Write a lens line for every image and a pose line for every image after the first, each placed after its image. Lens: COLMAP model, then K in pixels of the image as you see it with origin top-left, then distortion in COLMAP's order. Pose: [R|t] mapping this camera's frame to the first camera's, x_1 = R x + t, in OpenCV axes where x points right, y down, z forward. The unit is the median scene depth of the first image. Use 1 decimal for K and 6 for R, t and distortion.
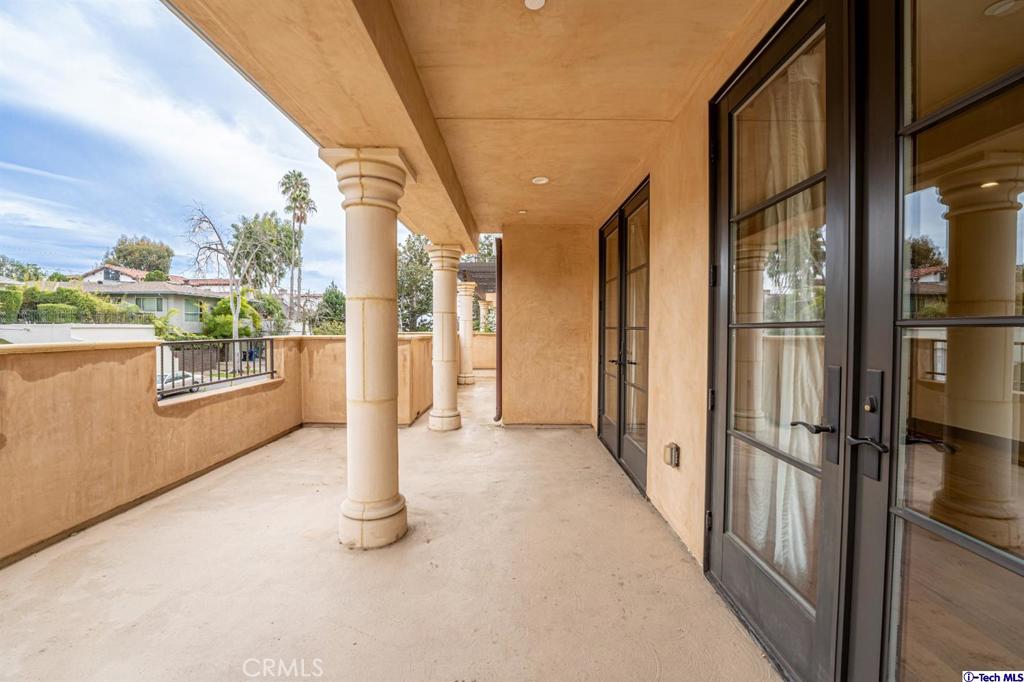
lens RADIAL K [[421.1, 0, 488.7], [0, 421.1, 341.1], [0, 0, 1]] dist [-0.028672, 0.003723]
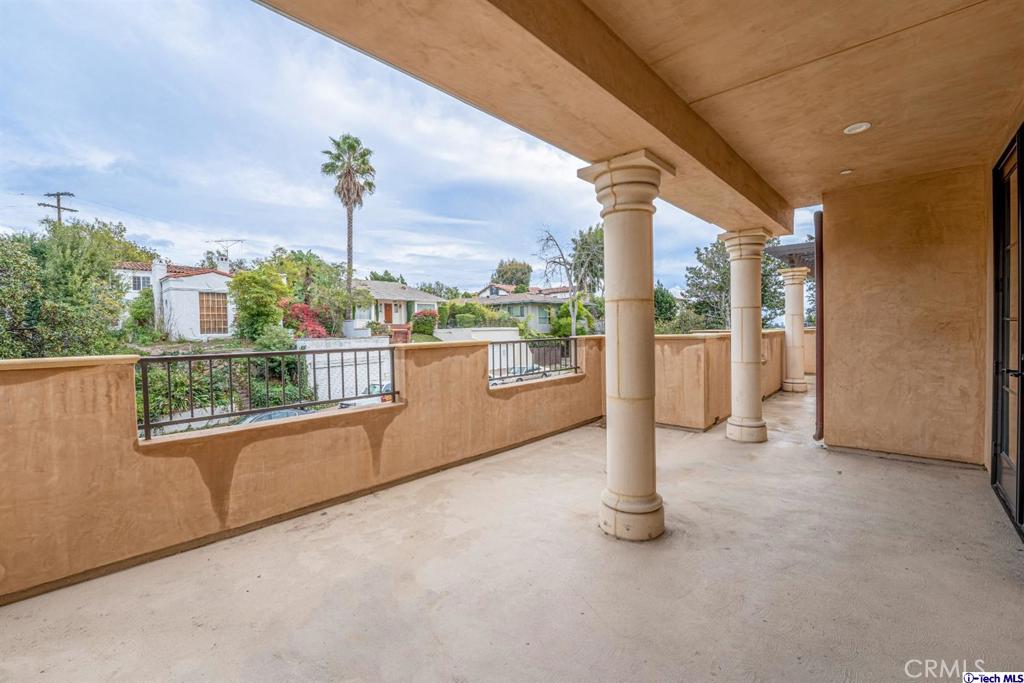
lens RADIAL K [[421.1, 0, 499.0], [0, 421.1, 342.2], [0, 0, 1]] dist [-0.028672, 0.003723]
pose [[0.739180, 0.000542, -0.673508, 0.126673], [0.003830, 0.999980, 0.005008, -0.002295], [0.673497, -0.006281, 0.739163, 0.012193]]
